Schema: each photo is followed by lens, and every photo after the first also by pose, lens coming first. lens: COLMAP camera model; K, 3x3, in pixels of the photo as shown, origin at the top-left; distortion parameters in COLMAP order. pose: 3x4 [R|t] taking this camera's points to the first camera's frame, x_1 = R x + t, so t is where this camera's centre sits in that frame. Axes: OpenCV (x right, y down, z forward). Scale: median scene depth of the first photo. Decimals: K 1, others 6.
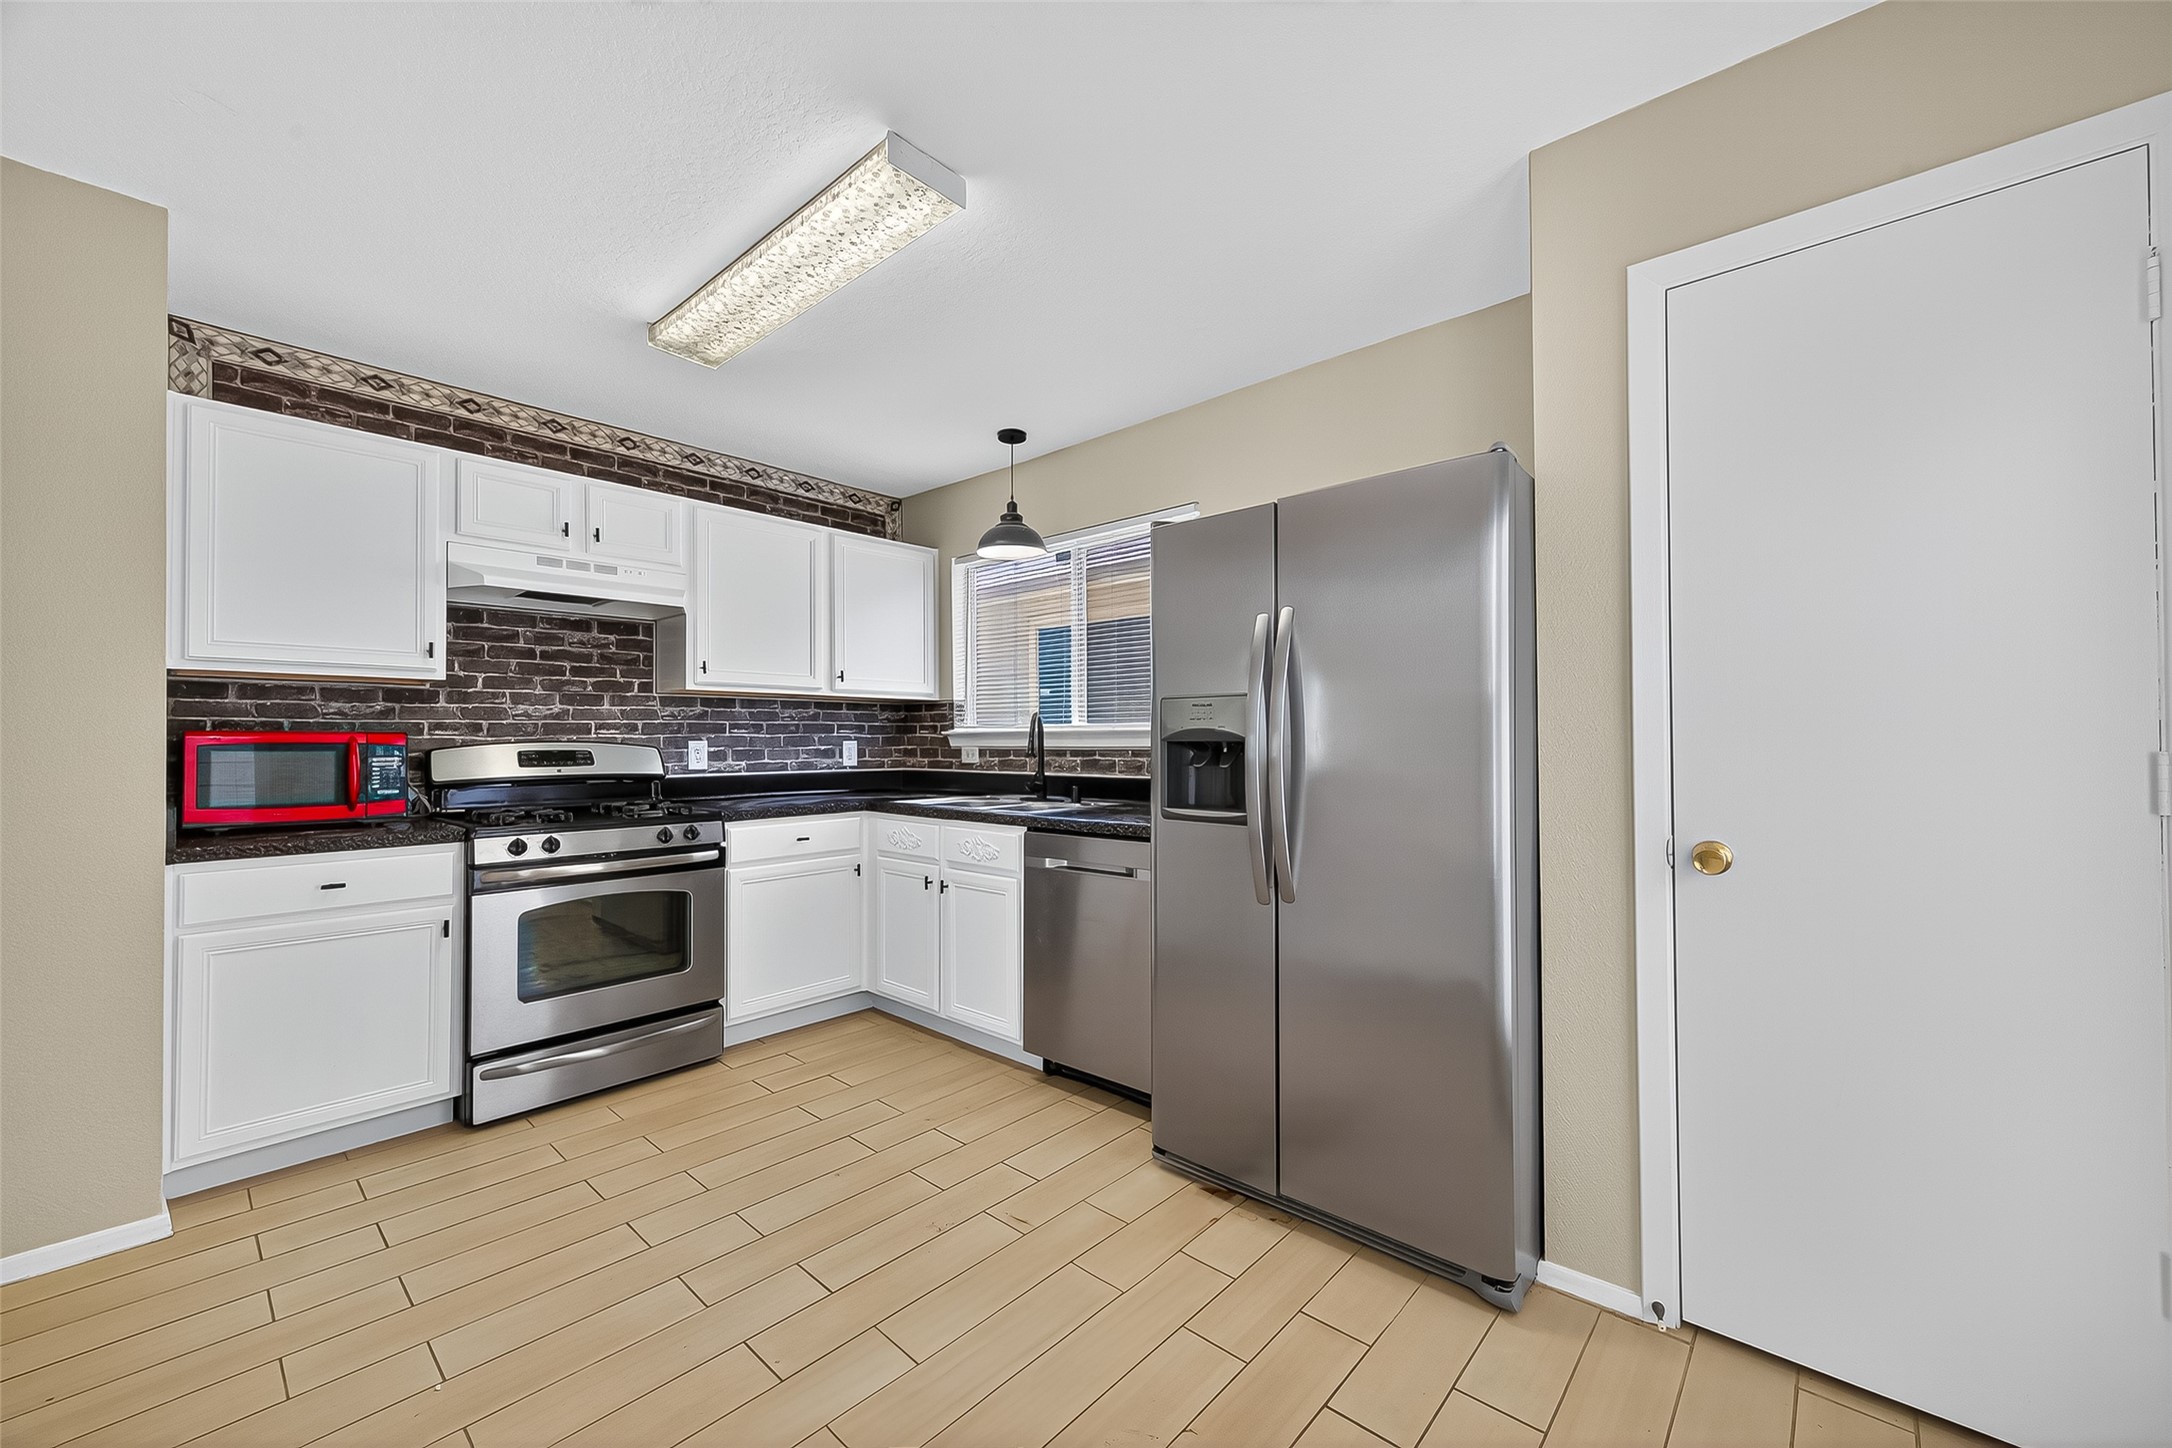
lens RADIAL K [[847.7, 0, 1102.1], [0, 847.7, 729.3], [0, 0, 1]] dist [0.013248, -0.003166]
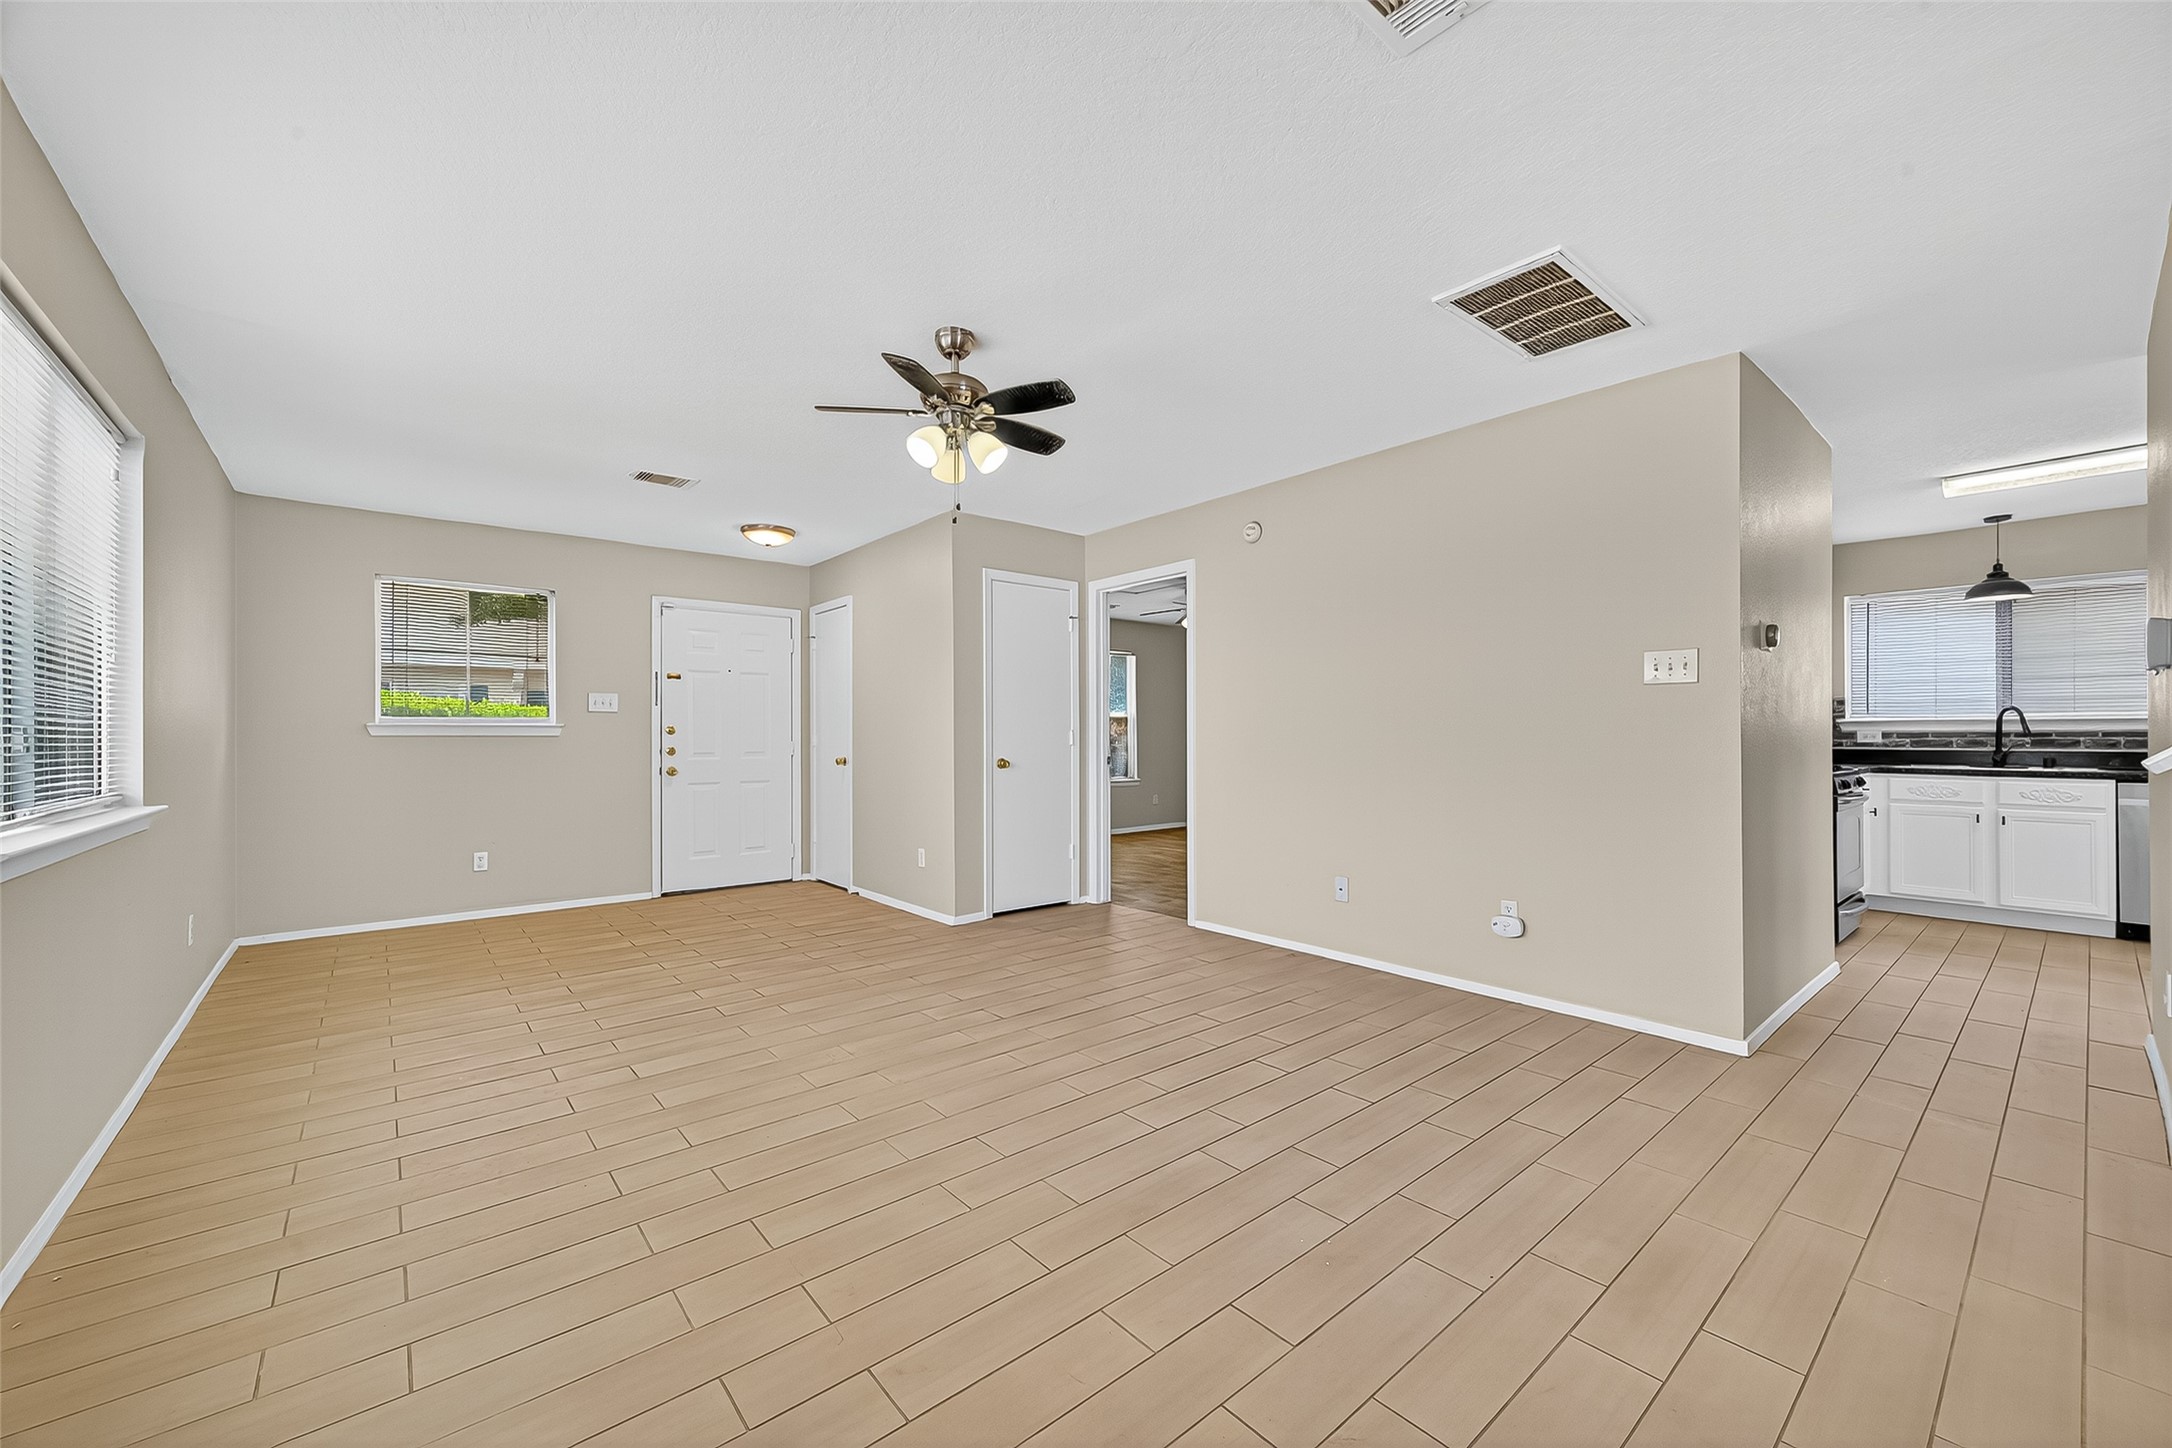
lens RADIAL K [[847.7, 0, 1094.4], [0, 847.7, 732.2], [0, 0, 1]] dist [0.013248, -0.003166]
pose [[0.994351, 0.001213, -0.106136, -1.488452], [0.000048, 0.999930, 0.011874, 0.006106], [0.106143, -0.011812, 0.994281, -0.643601]]
